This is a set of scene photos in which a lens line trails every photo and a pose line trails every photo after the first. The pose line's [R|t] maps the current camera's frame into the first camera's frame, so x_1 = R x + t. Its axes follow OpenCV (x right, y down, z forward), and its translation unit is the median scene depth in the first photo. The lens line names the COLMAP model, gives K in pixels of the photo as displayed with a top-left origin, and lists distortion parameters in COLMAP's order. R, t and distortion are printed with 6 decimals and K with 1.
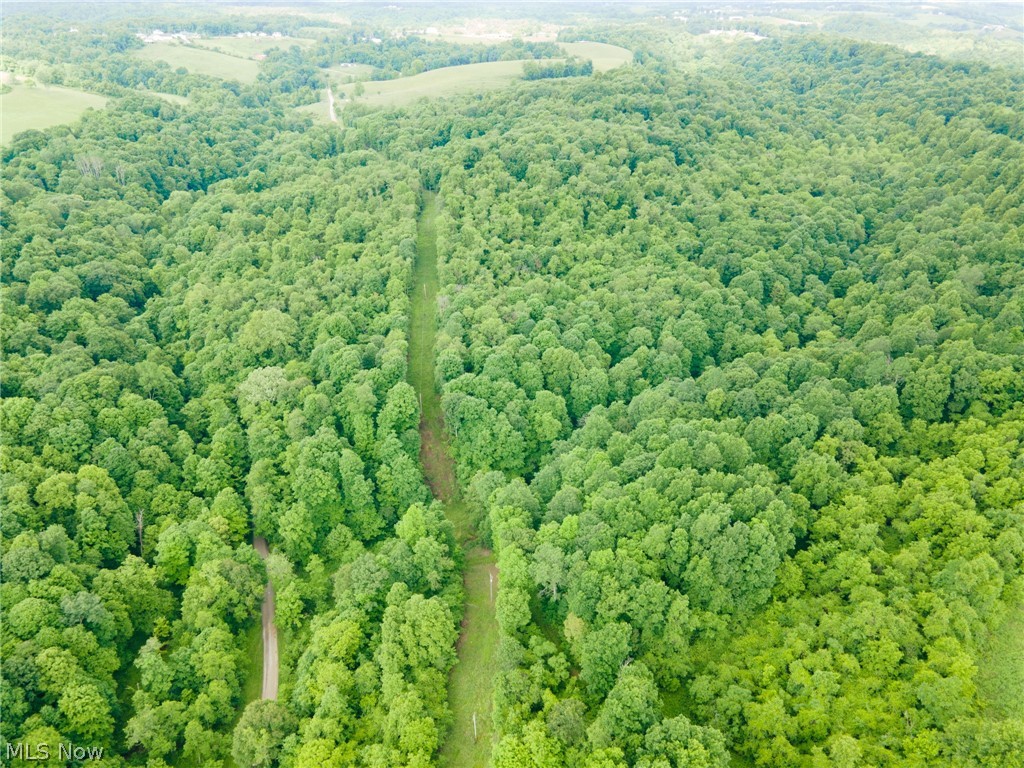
lens RADIAL K [[738.1, 0, 512.9], [0, 738.1, 380.7], [0, 0, 1]] dist [0.036936, 0.004573]
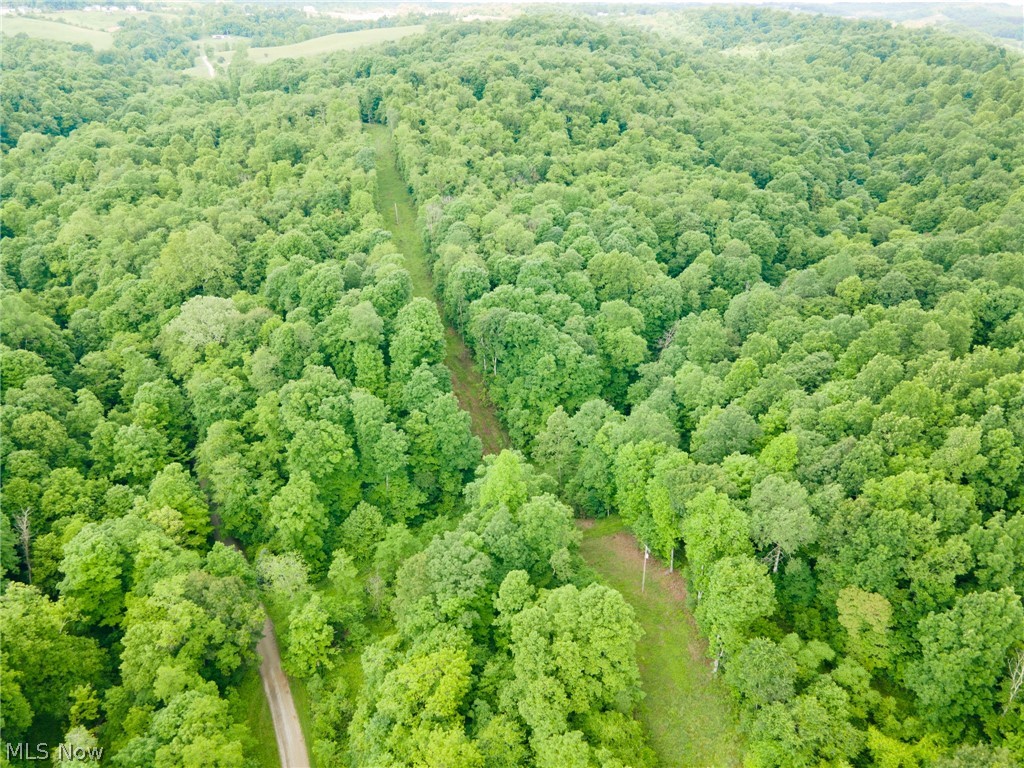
lens RADIAL K [[738.1, 0, 514.2], [0, 738.1, 377.0], [0, 0, 1]] dist [0.036936, 0.004573]
pose [[0.986115, -0.073242, 0.149038, -0.142441], [0.075621, 0.997083, -0.010350, 0.075322], [-0.147845, 0.021476, 0.988777, 0.253293]]
